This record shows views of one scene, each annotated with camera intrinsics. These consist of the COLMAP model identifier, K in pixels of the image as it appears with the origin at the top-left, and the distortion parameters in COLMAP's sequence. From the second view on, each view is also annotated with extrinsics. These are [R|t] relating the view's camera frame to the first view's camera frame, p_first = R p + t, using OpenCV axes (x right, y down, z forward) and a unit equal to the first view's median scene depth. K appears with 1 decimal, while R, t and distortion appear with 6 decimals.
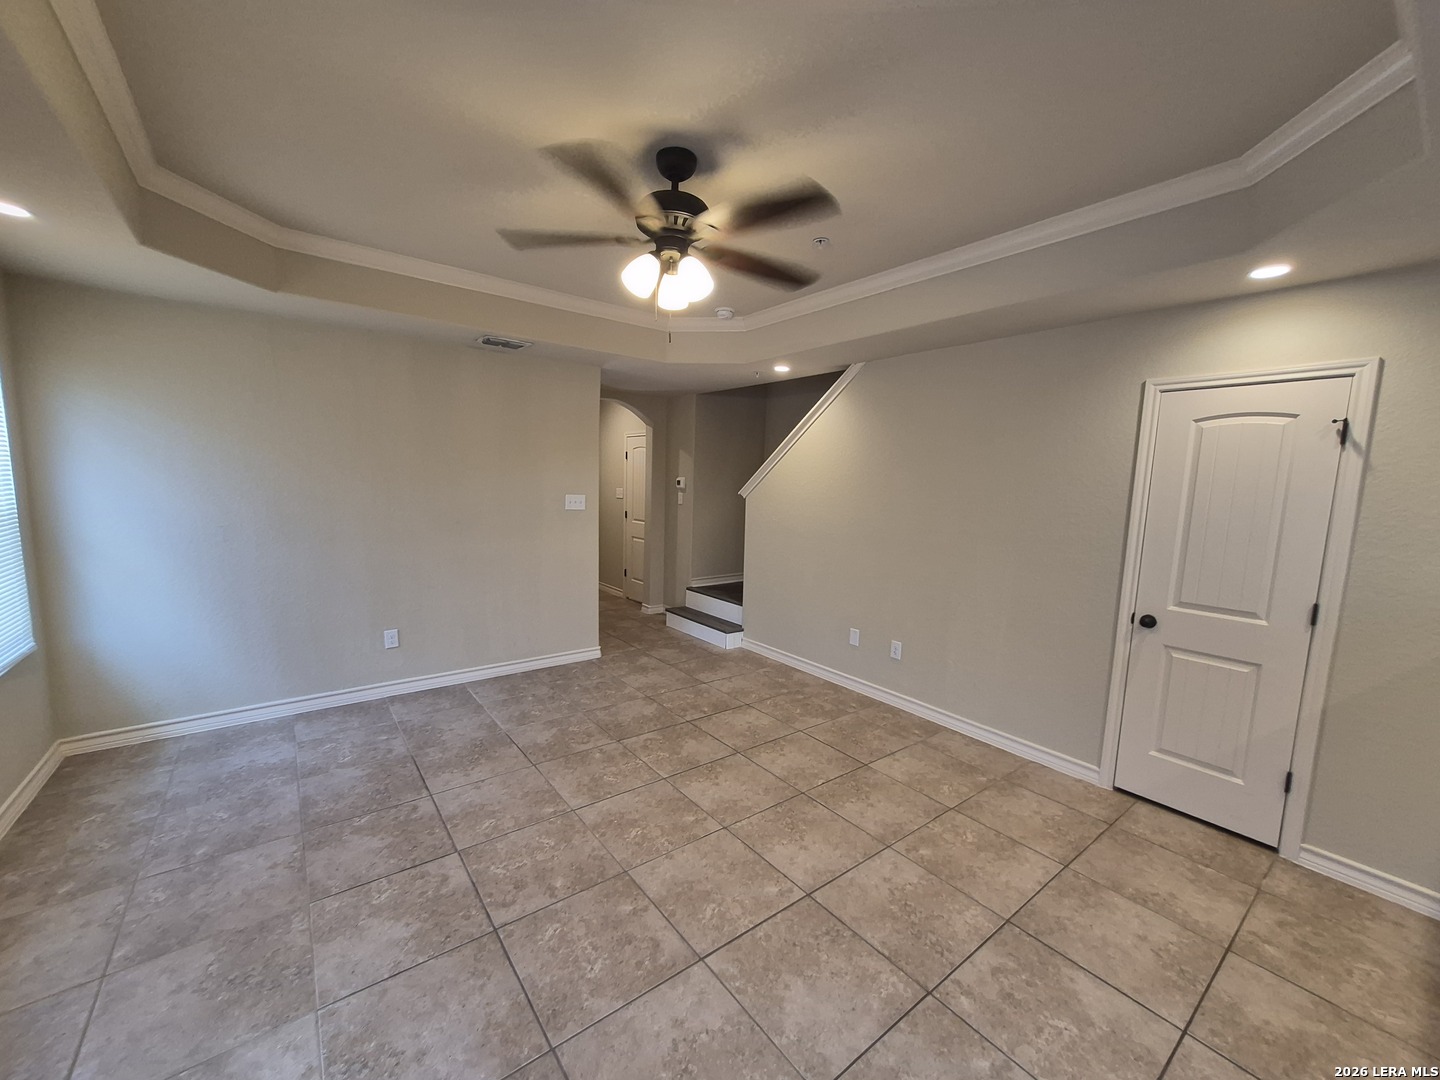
lens RADIAL K [[565.0, 0, 711.7], [0, 565.0, 545.8], [0, 0, 1]] dist [0.004562, -0.000334]
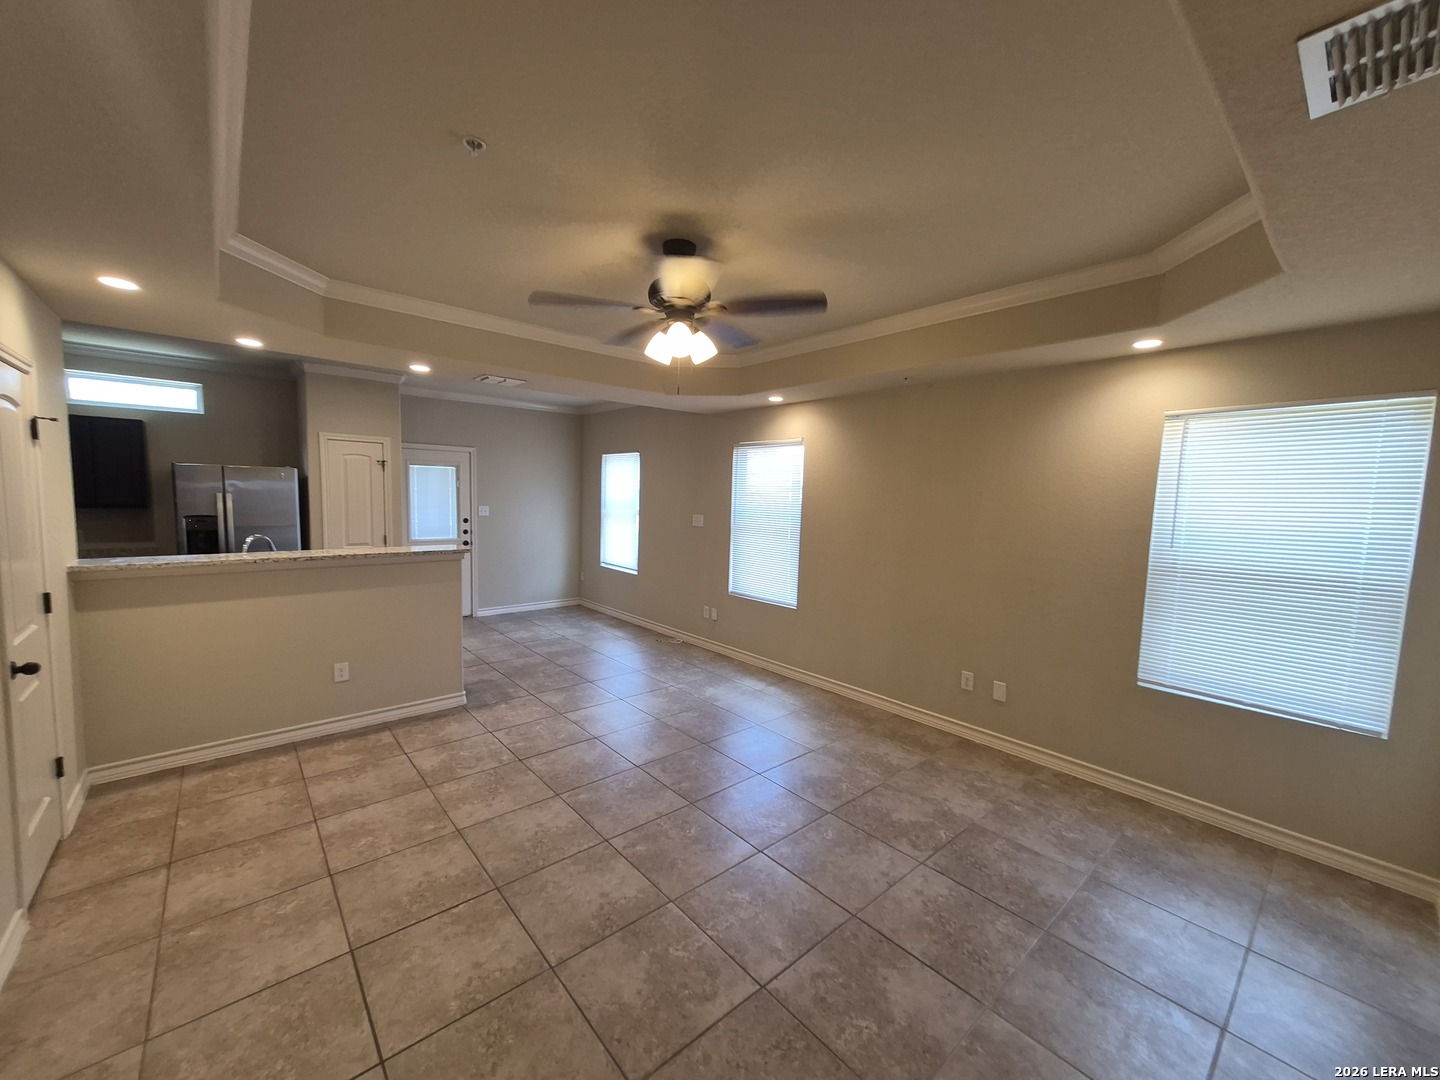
lens RADIAL K [[565.0, 0, 711.7], [0, 565.0, 545.8], [0, 0, 1]] dist [0.004562, -0.000334]
pose [[-0.996878, -0.049363, -0.061622, -0.083704], [-0.061163, 0.976355, 0.207339, -0.270814], [0.049930, 0.210461, -0.976326, 2.049299]]
